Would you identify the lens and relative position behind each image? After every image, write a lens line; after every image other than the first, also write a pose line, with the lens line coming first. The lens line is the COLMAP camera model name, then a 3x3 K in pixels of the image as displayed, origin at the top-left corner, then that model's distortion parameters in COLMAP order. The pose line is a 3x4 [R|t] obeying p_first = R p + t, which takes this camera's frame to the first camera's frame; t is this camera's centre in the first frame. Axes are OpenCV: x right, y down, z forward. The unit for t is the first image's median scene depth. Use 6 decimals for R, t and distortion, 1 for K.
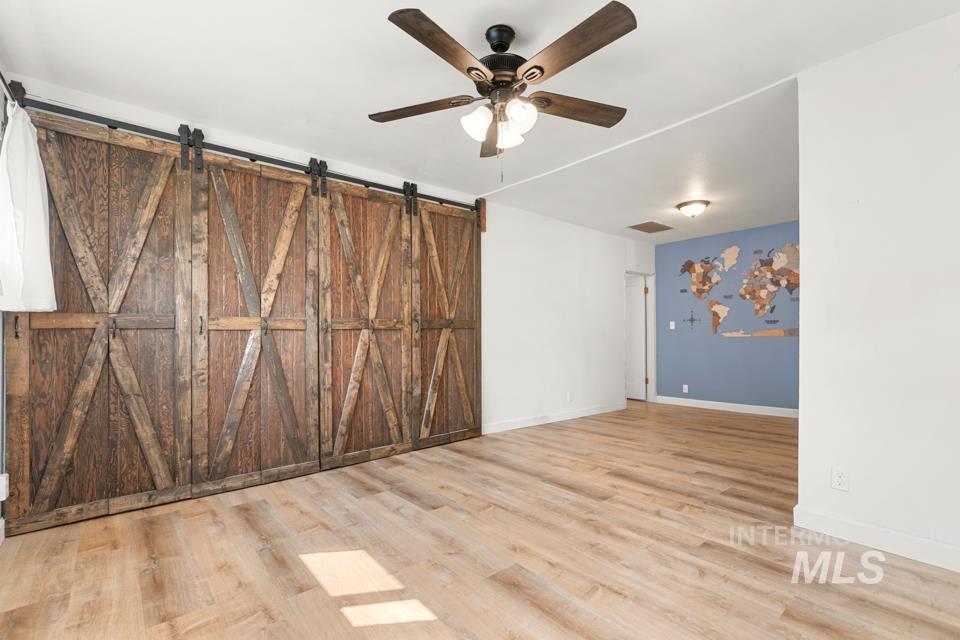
lens RADIAL K [[436.5, 0, 484.7], [0, 436.5, 329.1], [0, 0, 1]] dist [0.000246, -0.000057]
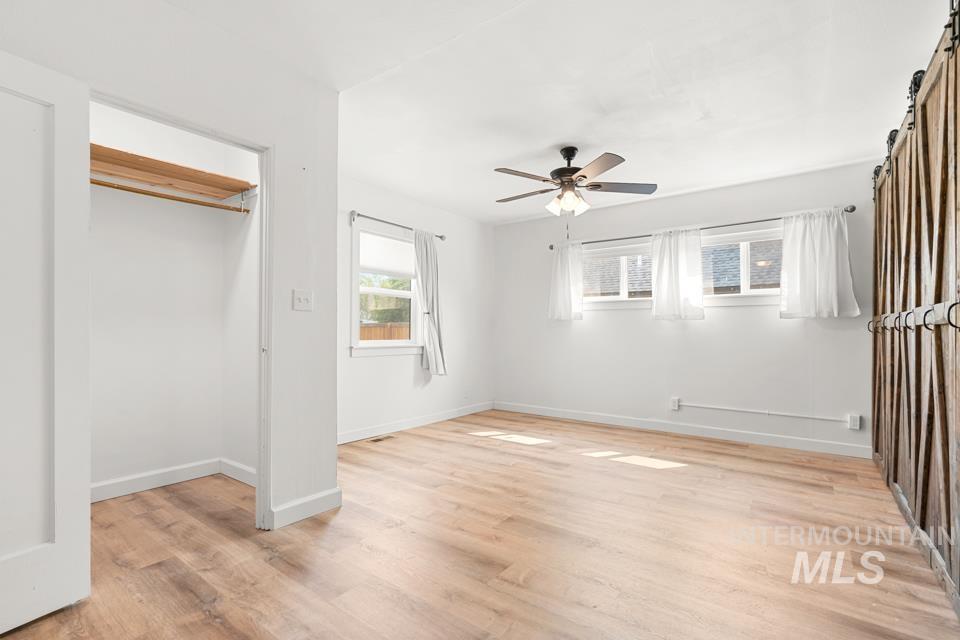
lens RADIAL K [[443.3, 0, 483.0], [0, 443.3, 323.7], [0, 0, 1]] dist [0.000466, 0.000195]
pose [[-0.976192, -0.005411, -0.216840, 0.365400], [-0.001379, 0.999823, -0.018741, 0.010049], [0.216903, -0.017996, -0.976027, 1.303121]]
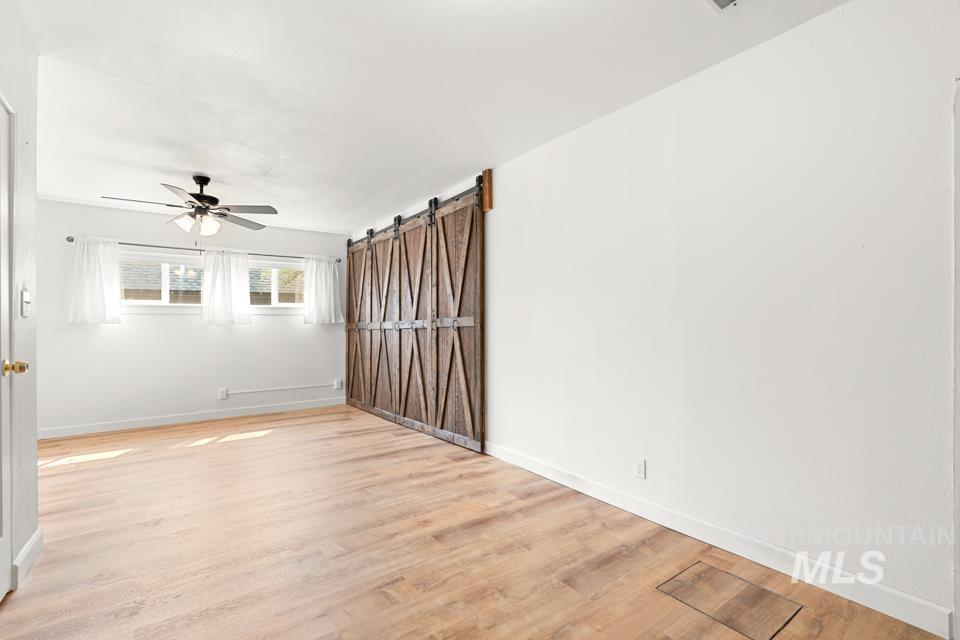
lens RADIAL K [[436.5, 0, 484.7], [0, 436.5, 329.1], [0, 0, 1]] dist [0.000246, -0.000057]
pose [[-0.072906, 0.003588, -0.997332, 0.932137], [0.016126, 0.999867, 0.002418, 0.002911], [0.997208, -0.015906, -0.072954, 1.202435]]
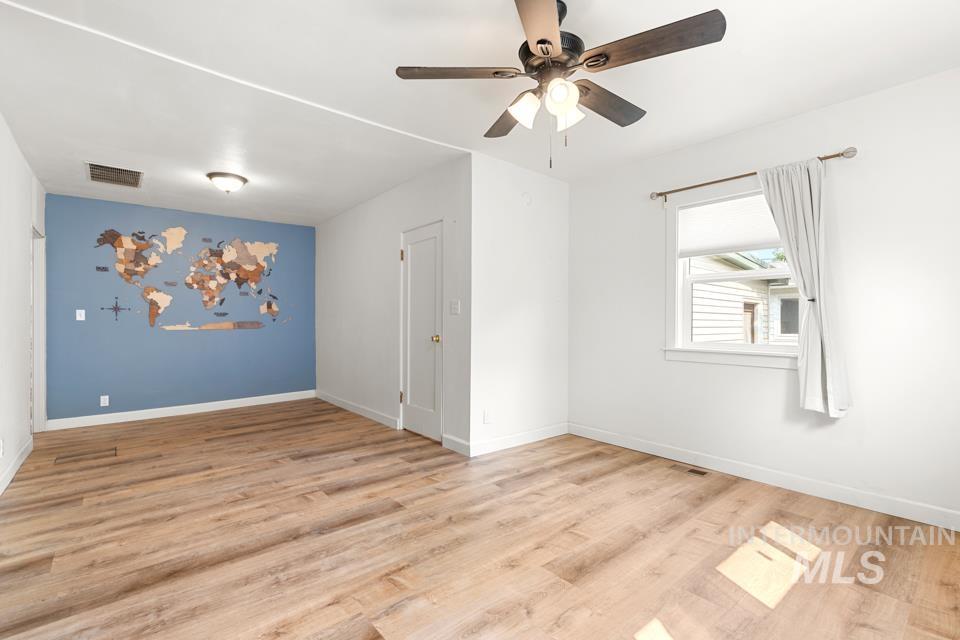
lens RADIAL K [[432.3, 0, 484.7], [0, 432.3, 325.2], [0, 0, 1]] dist [0.001311, 0.000379]
pose [[0.003224, -0.001353, 0.999994, -0.451472], [-0.009990, 0.999949, 0.001385, 0.000506], [-0.999945, -0.009994, 0.003211, 0.573190]]
